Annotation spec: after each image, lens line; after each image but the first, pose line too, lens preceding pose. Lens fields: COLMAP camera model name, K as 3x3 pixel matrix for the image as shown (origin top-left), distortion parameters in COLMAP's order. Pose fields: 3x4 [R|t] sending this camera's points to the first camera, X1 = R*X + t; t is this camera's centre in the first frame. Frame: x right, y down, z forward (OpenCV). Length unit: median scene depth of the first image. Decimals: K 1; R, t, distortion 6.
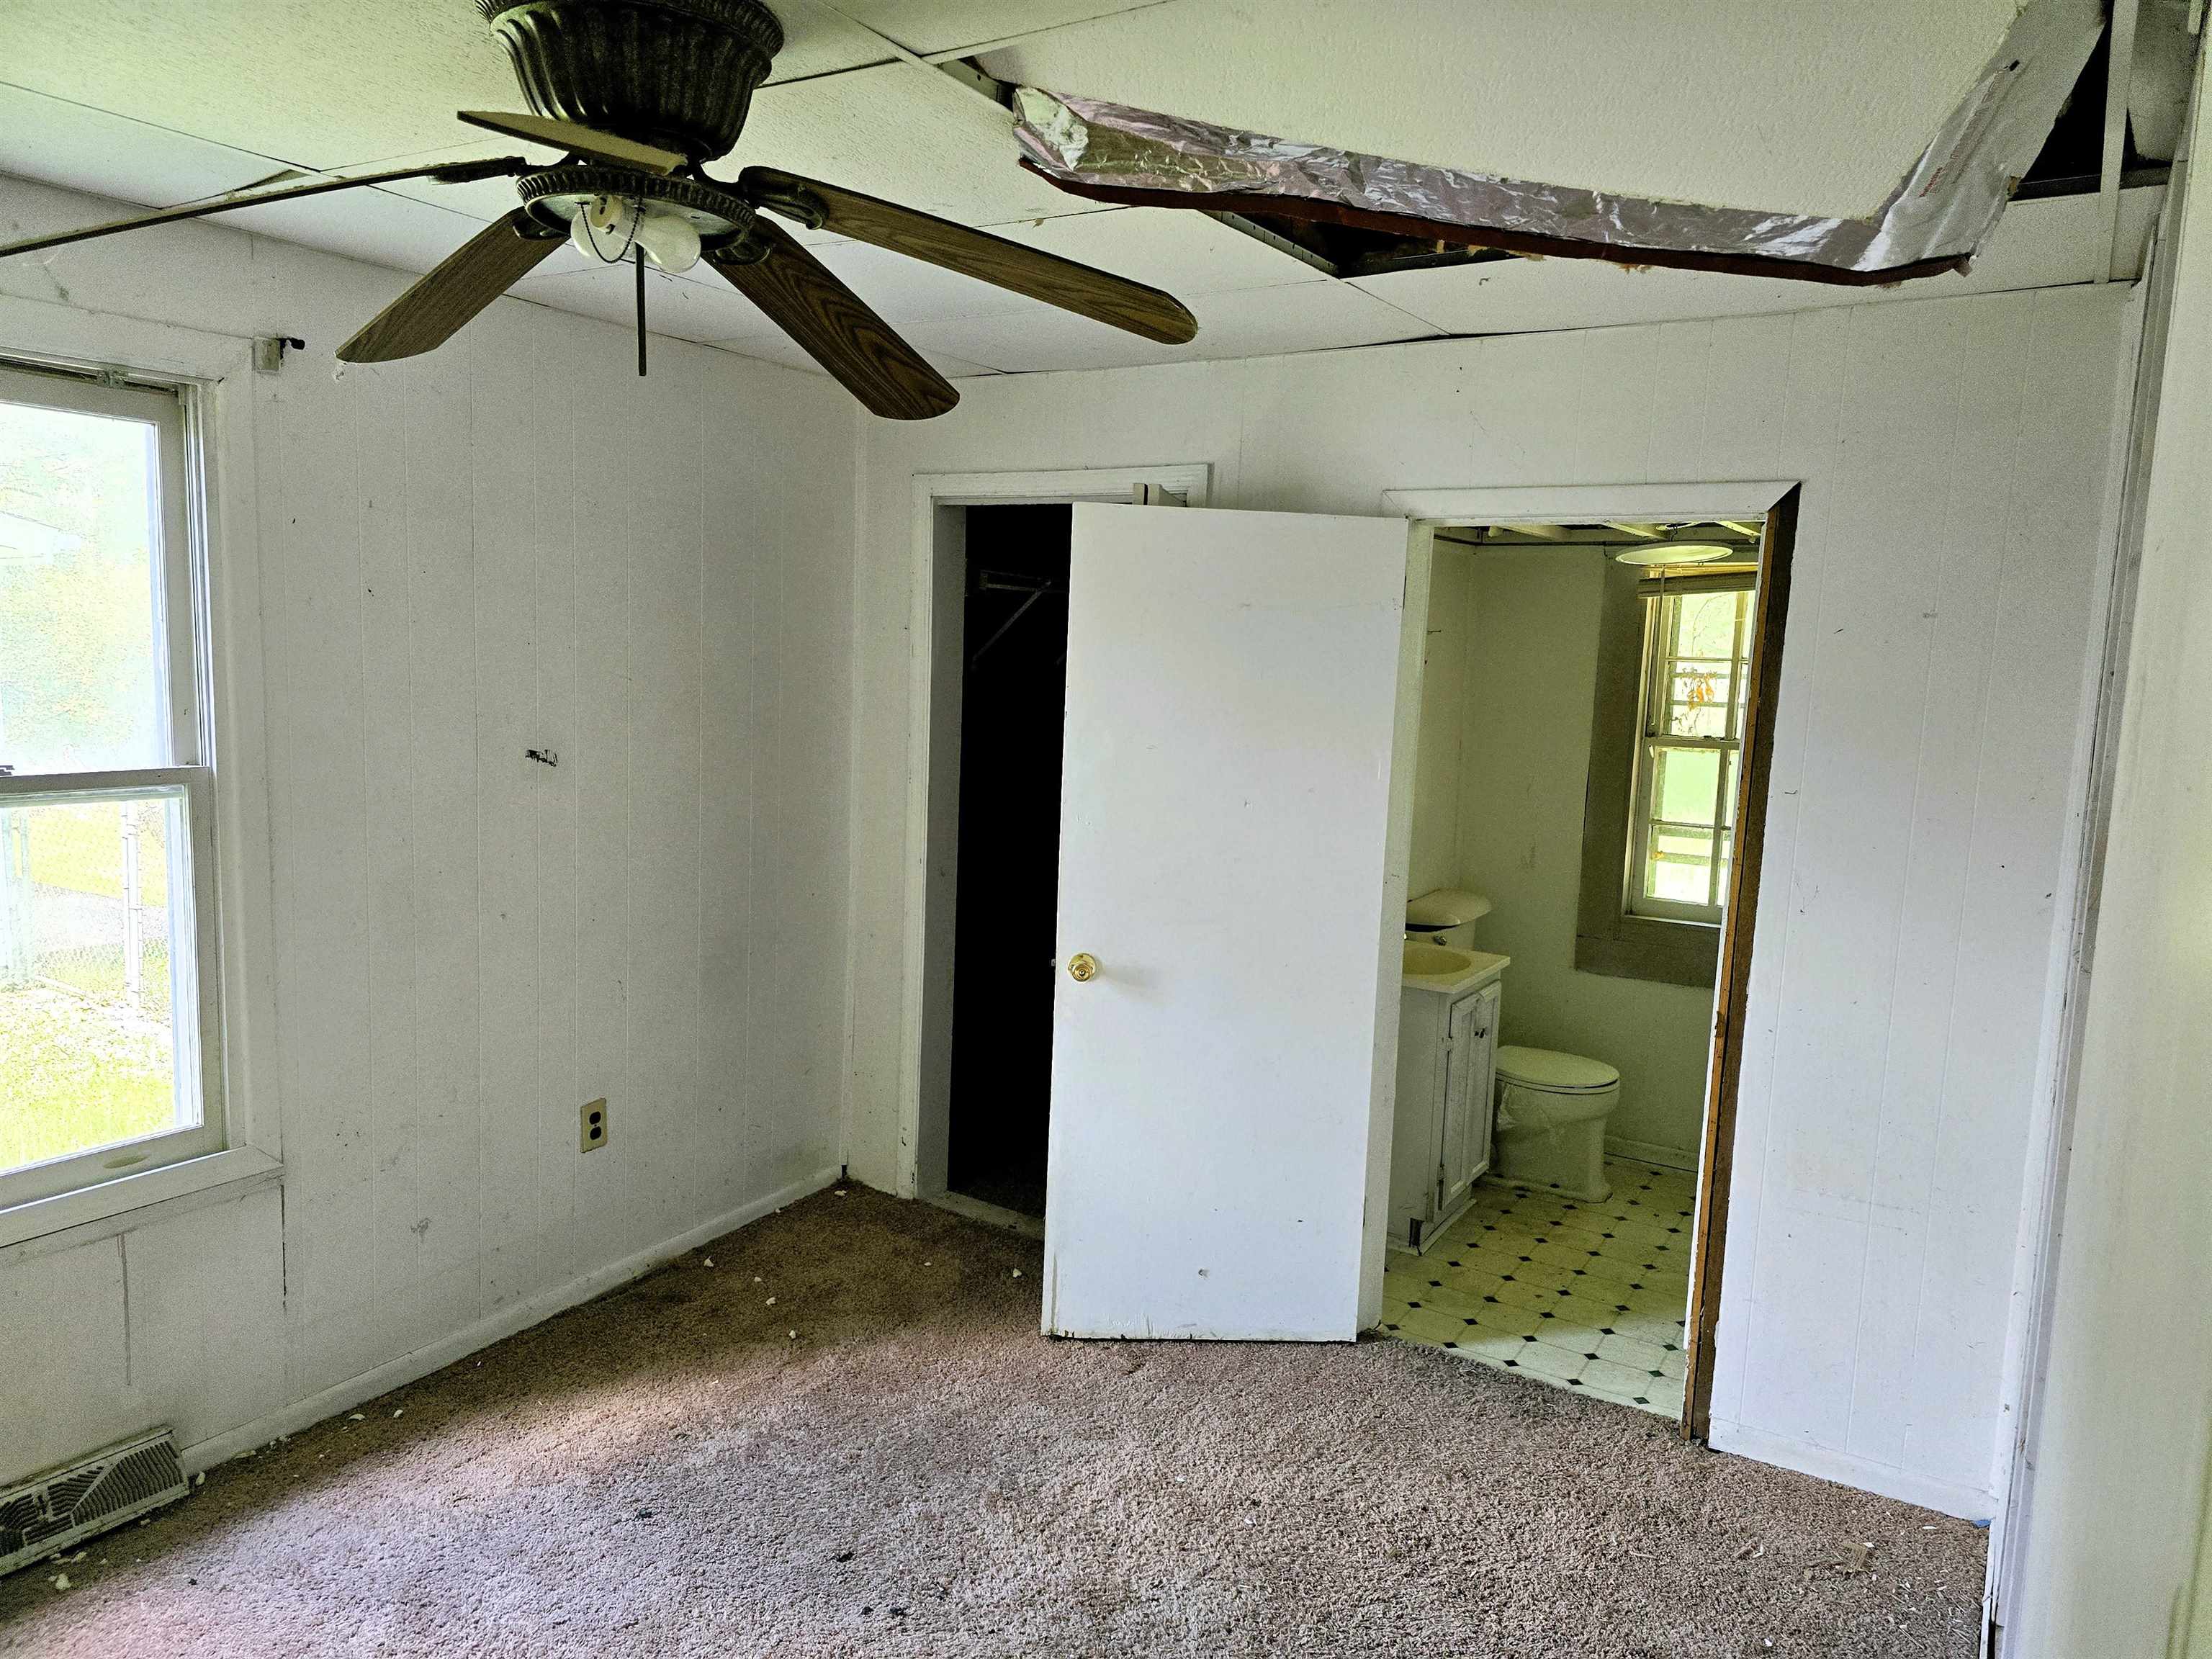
lens RADIAL K [[1469.0, 0, 1114.2], [0, 1469.0, 858.6], [0, 0, 1]] dist [0.056049, -0.056239]
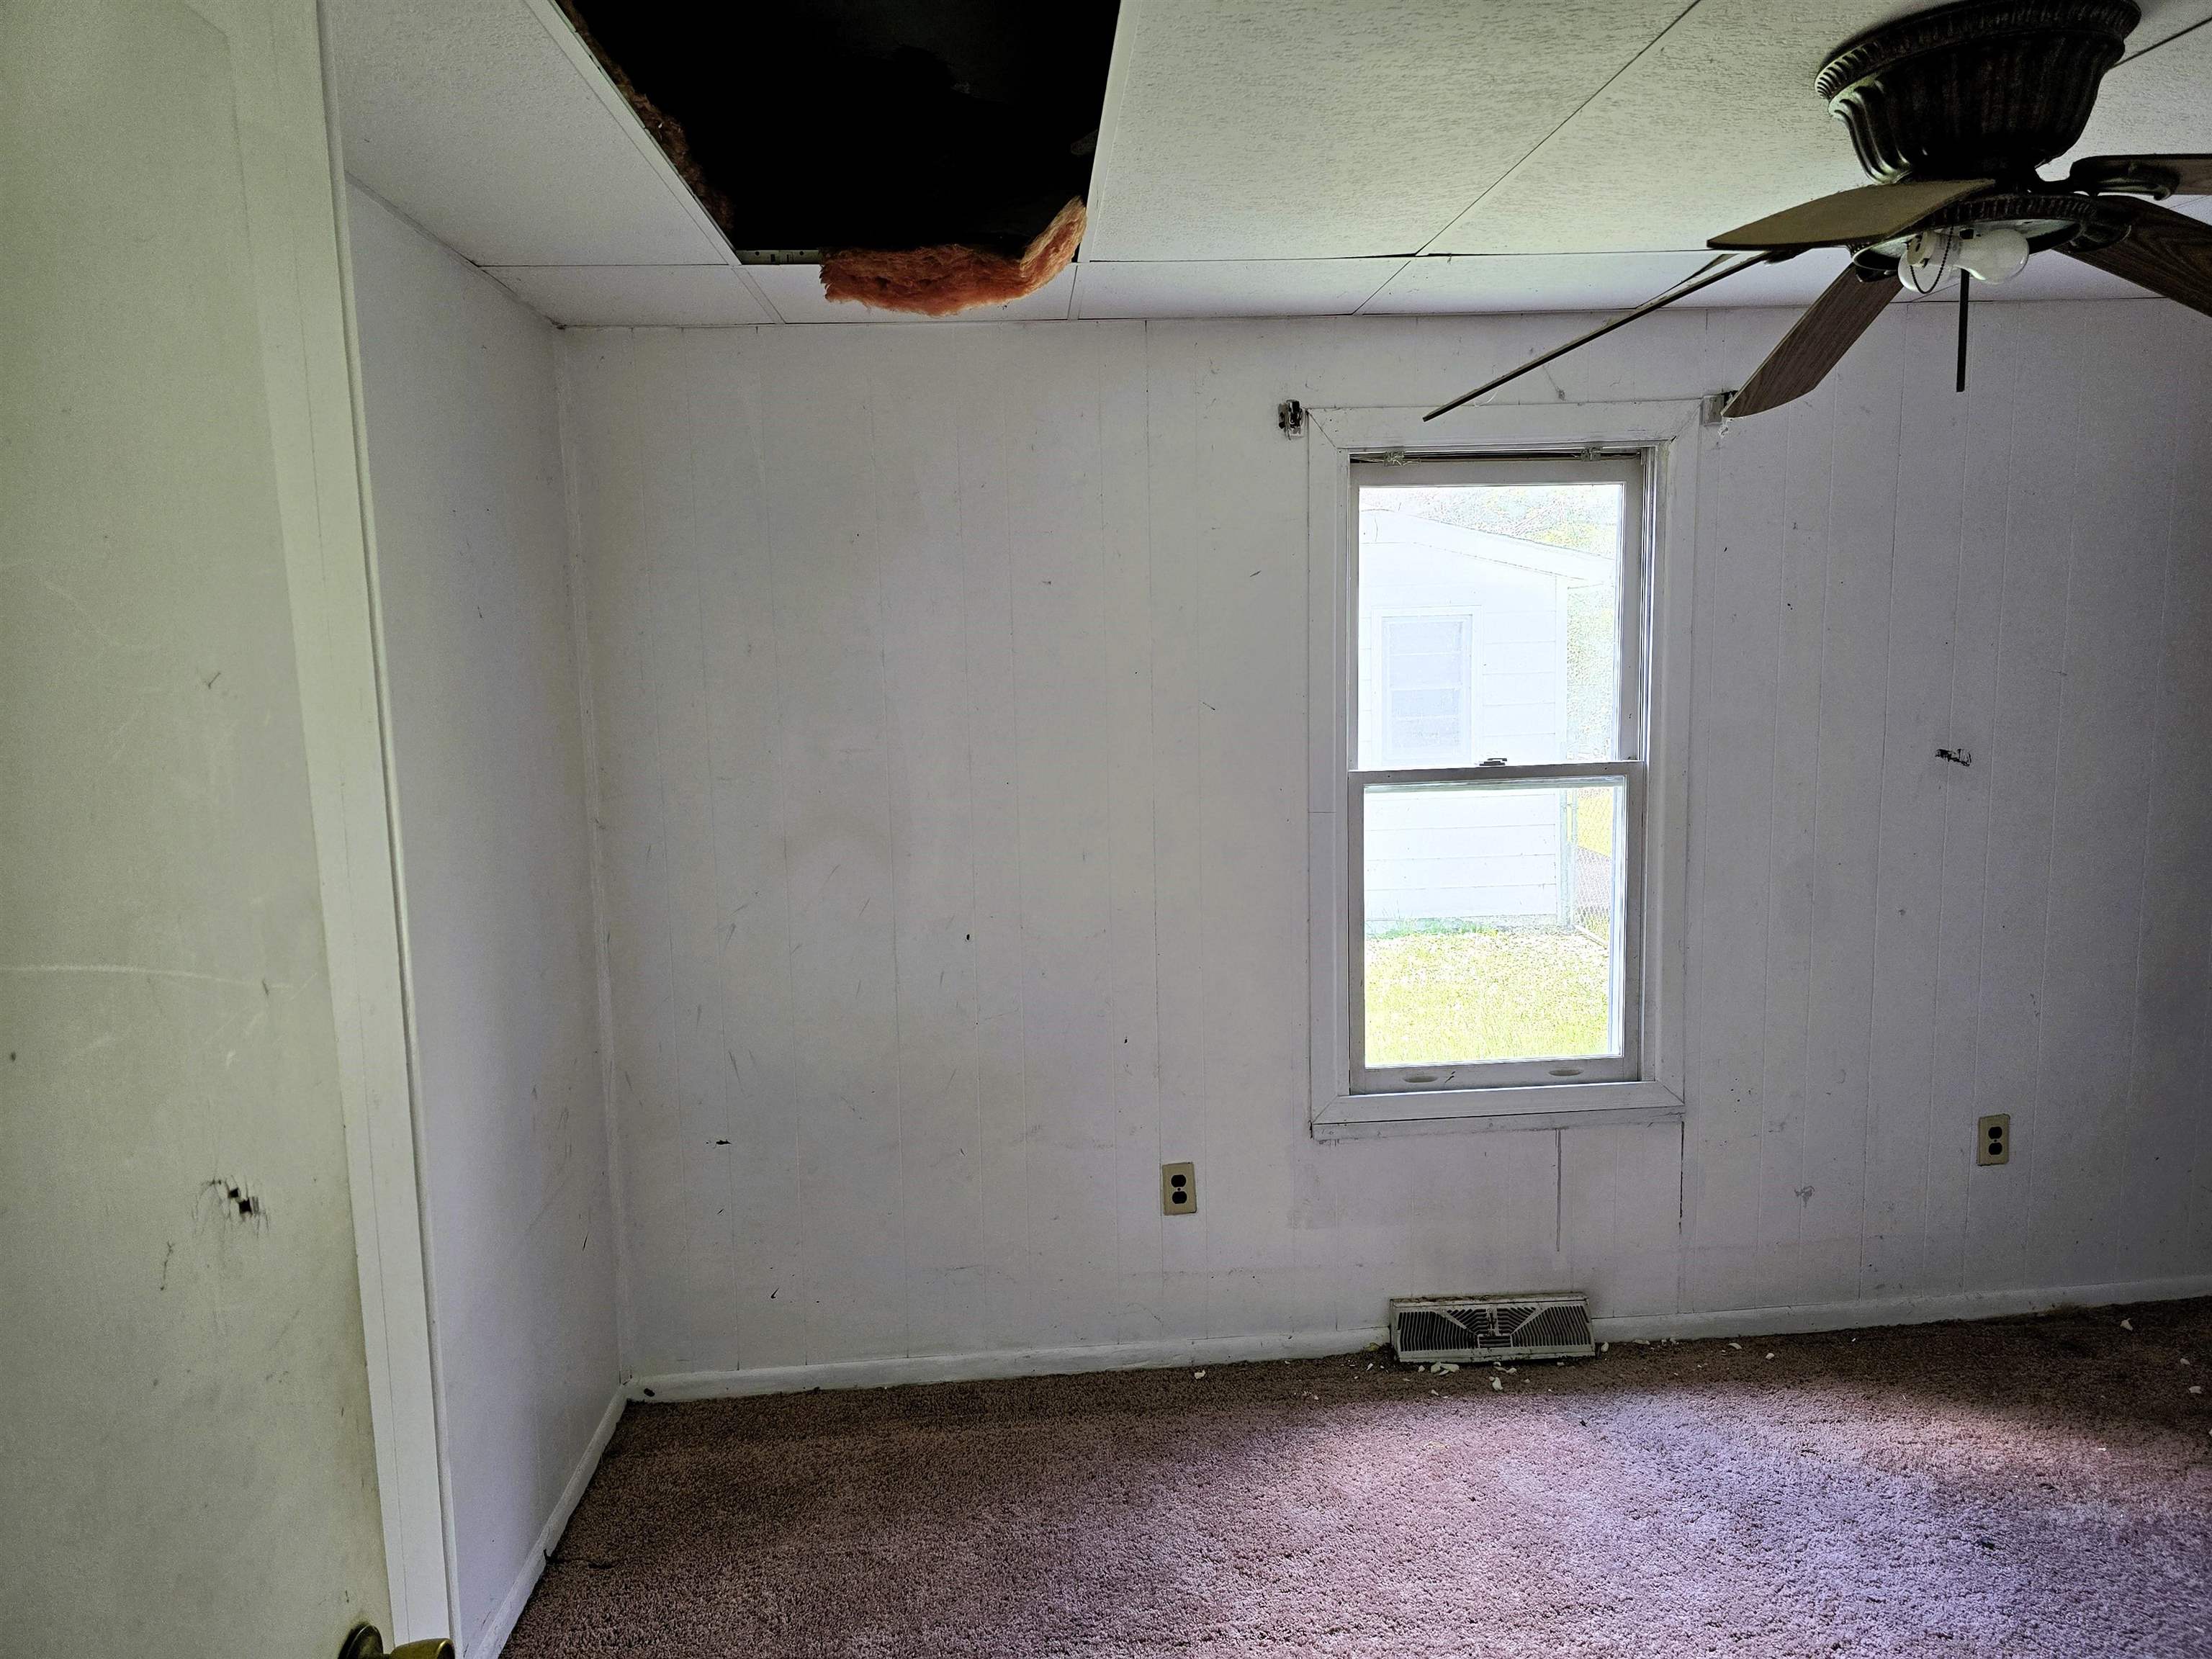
lens RADIAL K [[1469.0, 0, 1114.2], [0, 1469.0, 858.6], [0, 0, 1]] dist [0.056049, -0.056239]
pose [[0.568973, 0.075053, -0.818924, 0.124470], [-0.070004, 0.996632, 0.042703, -0.003818], [0.819371, 0.033031, 0.572311, -0.033377]]
